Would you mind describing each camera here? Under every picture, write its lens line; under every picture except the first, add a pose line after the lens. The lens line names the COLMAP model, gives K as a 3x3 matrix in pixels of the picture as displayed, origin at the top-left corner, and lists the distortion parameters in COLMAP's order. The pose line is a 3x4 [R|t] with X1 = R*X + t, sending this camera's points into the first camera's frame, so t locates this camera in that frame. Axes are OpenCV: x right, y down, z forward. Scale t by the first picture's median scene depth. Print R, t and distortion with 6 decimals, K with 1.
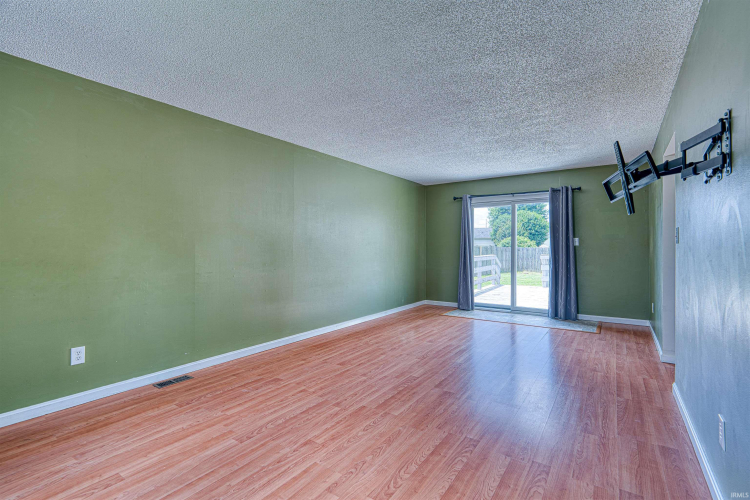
lens RADIAL K [[346.2, 0, 372.0], [0, 346.2, 247.7], [0, 0, 1]] dist [-0.011453, 0.003930]
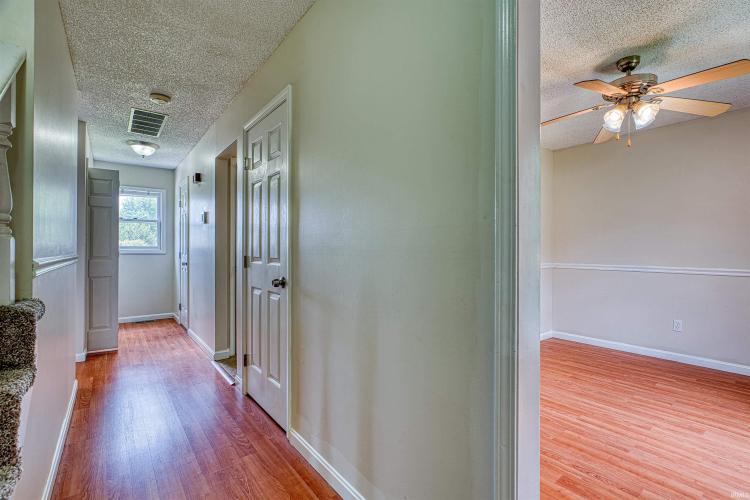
lens RADIAL K [[346.2, 0, 373.7], [0, 346.2, 248.3], [0, 0, 1]] dist [-0.011453, 0.003930]
pose [[0.304743, 0.004457, 0.952424, -1.616500], [0.000065, 0.999989, -0.004700, 0.004289], [-0.952435, 0.001494, 0.304740, 1.420073]]
